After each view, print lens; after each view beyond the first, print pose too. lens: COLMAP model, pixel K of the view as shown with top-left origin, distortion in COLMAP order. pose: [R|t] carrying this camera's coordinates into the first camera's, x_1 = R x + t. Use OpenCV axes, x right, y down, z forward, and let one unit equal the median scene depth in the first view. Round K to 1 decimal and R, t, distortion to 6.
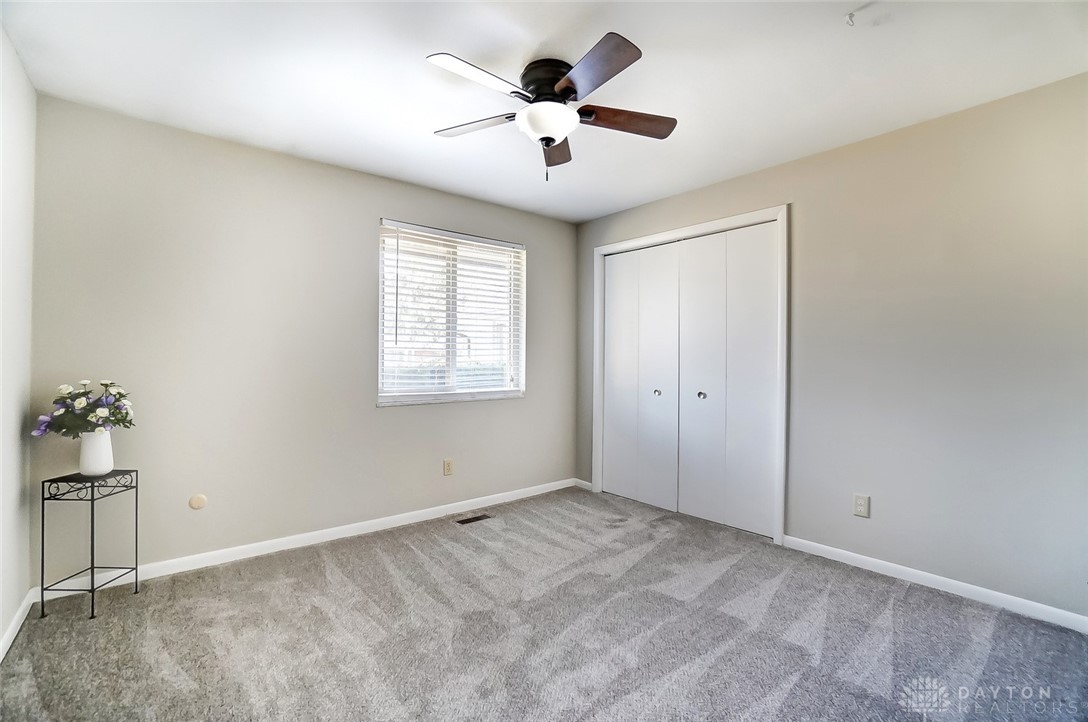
lens RADIAL K [[485.4, 0, 544.0], [0, 485.4, 361.0], [0, 0, 1]] dist [-0.066934, 0.021687]
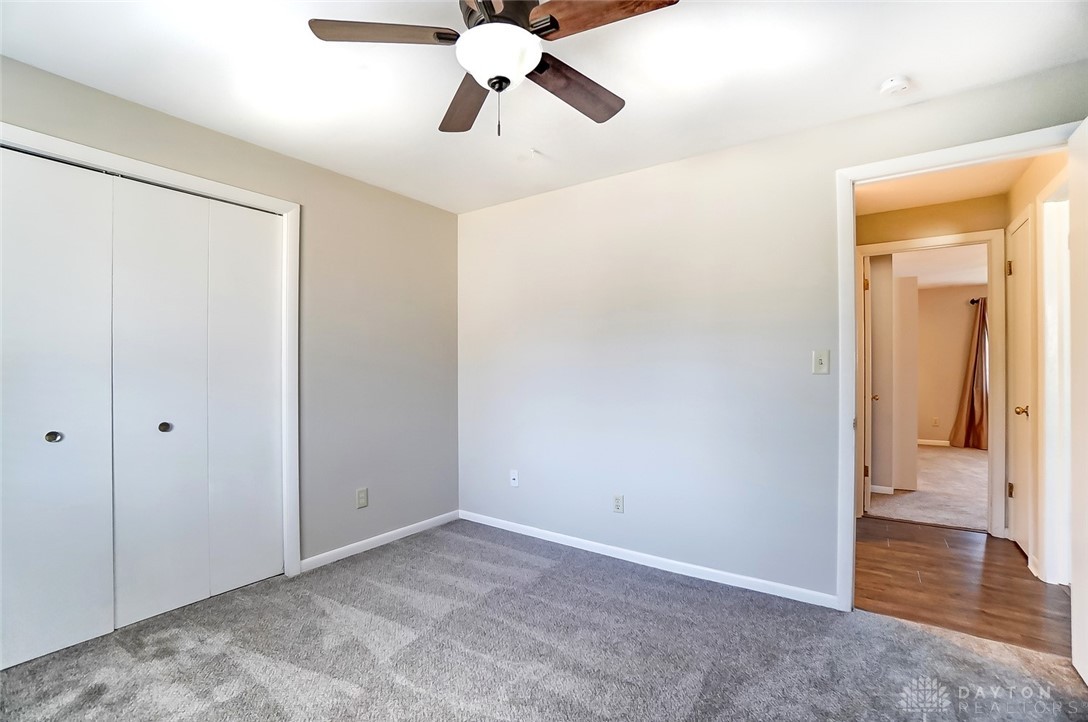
lens RADIAL K [[485.4, 0, 544.0], [0, 485.4, 361.0], [0, 0, 1]] dist [-0.066934, 0.021687]
pose [[-0.270096, 0.009294, 0.962789, -0.566618], [0.003713, 0.999956, -0.008611, -0.012844], [-0.962826, 0.001249, -0.270119, 0.883011]]
